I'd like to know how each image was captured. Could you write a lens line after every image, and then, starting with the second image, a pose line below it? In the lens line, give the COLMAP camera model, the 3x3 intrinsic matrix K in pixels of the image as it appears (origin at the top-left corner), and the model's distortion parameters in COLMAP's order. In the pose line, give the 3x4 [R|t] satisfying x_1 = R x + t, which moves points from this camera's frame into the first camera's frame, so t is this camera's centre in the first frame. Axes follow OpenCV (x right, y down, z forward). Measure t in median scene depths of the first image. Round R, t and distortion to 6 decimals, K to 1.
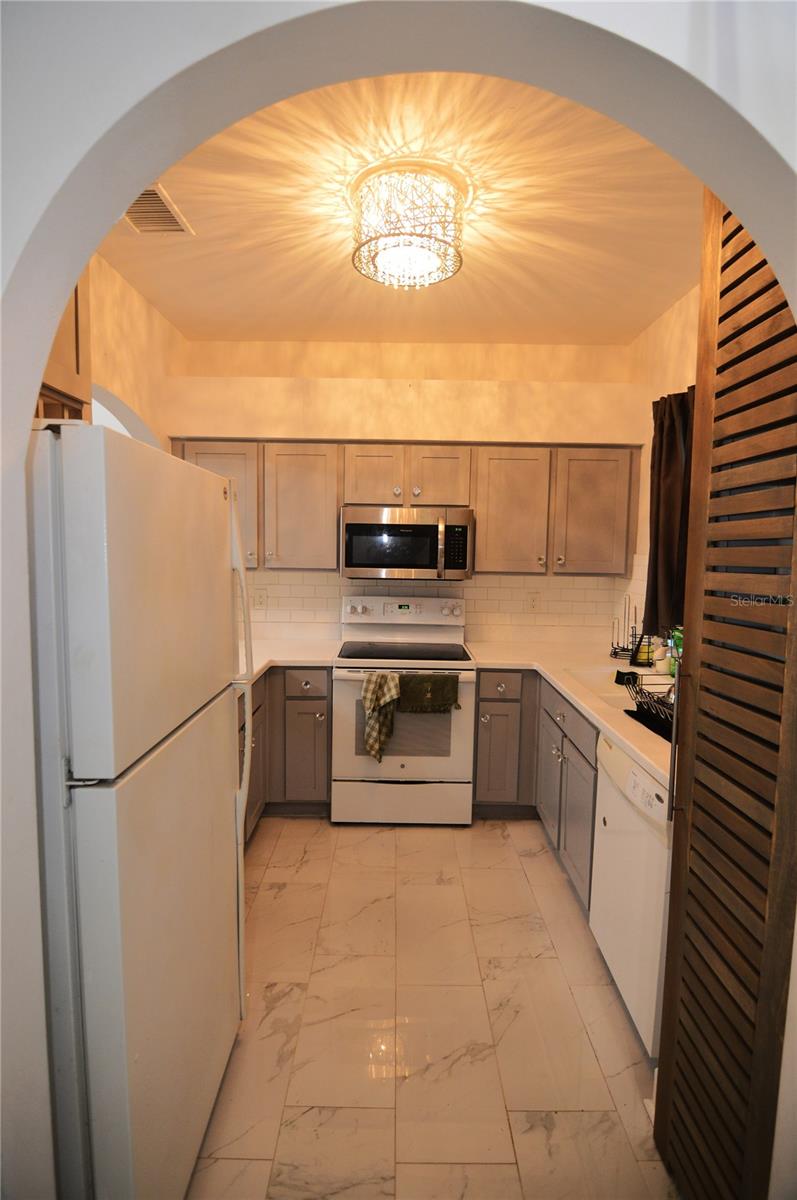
lens RADIAL K [[577.4, 0, 400.2], [0, 577.4, 594.1], [0, 0, 1]] dist [-0.002175, -0.014865]
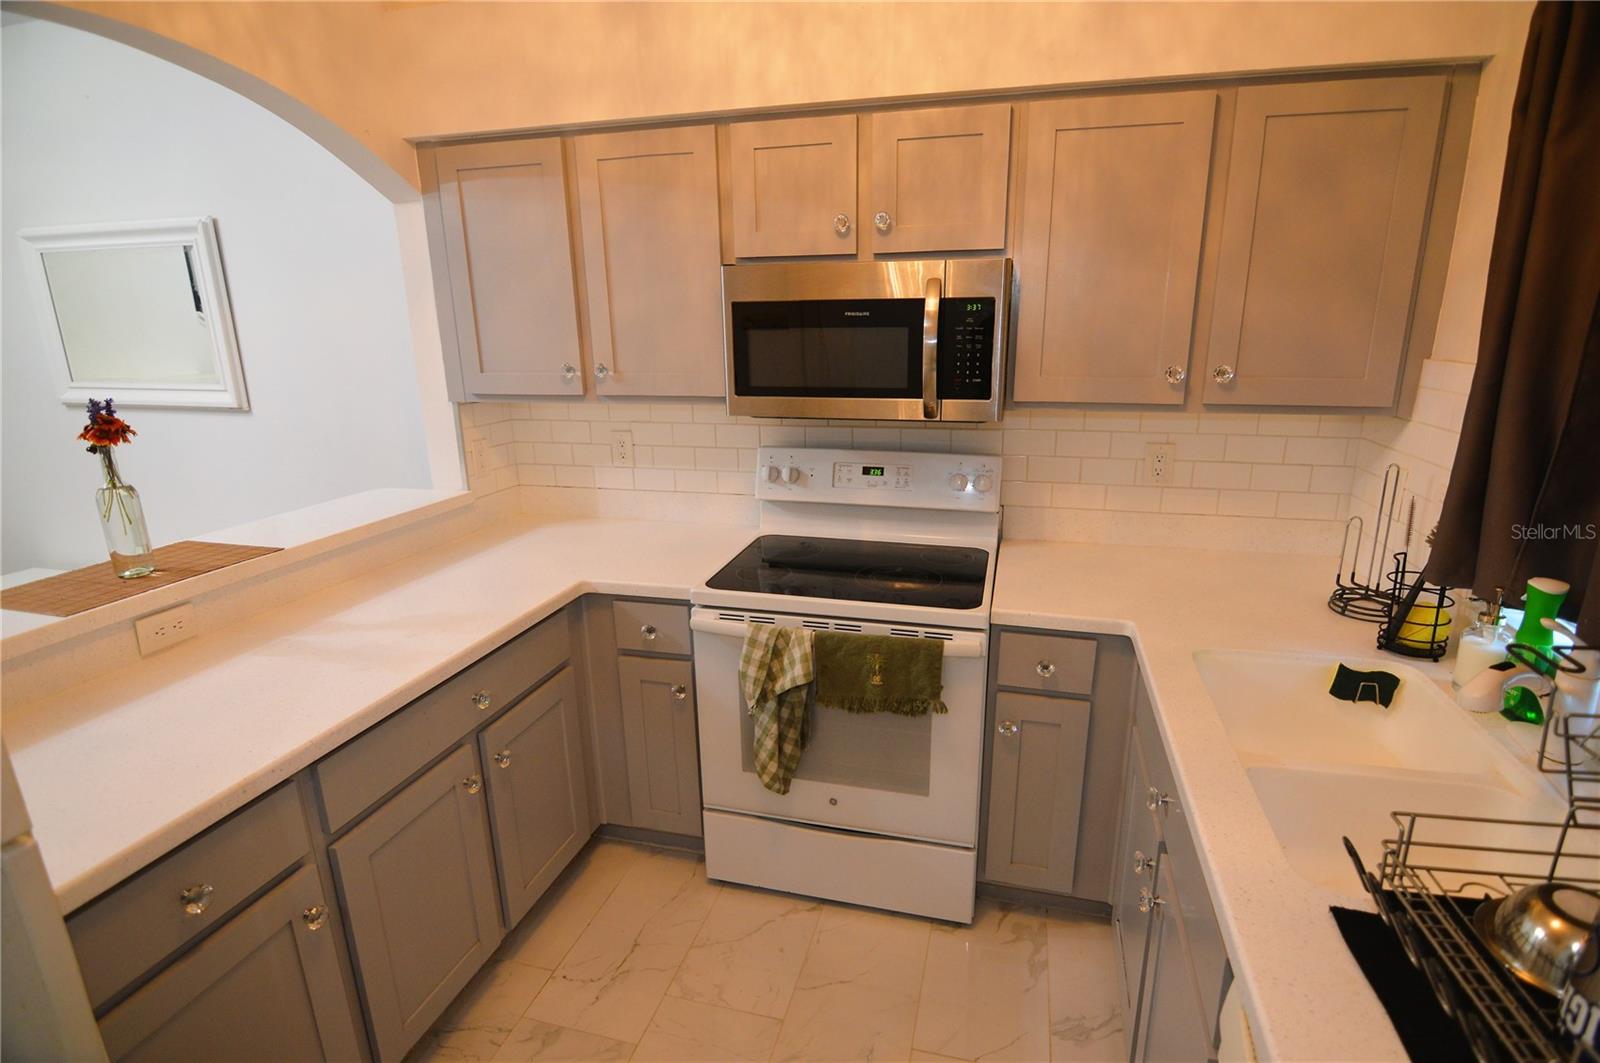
lens RADIAL K [[769.9, 0, 820.2], [0, 769.9, 531.6], [0, 0, 1]] dist [-0.002175, -0.014865]
pose [[0.966278, 0.043057, -0.253876, 0.151828], [0.003624, 0.983550, 0.180602, -0.052986], [0.257476, -0.175432, 0.950226, 0.400137]]
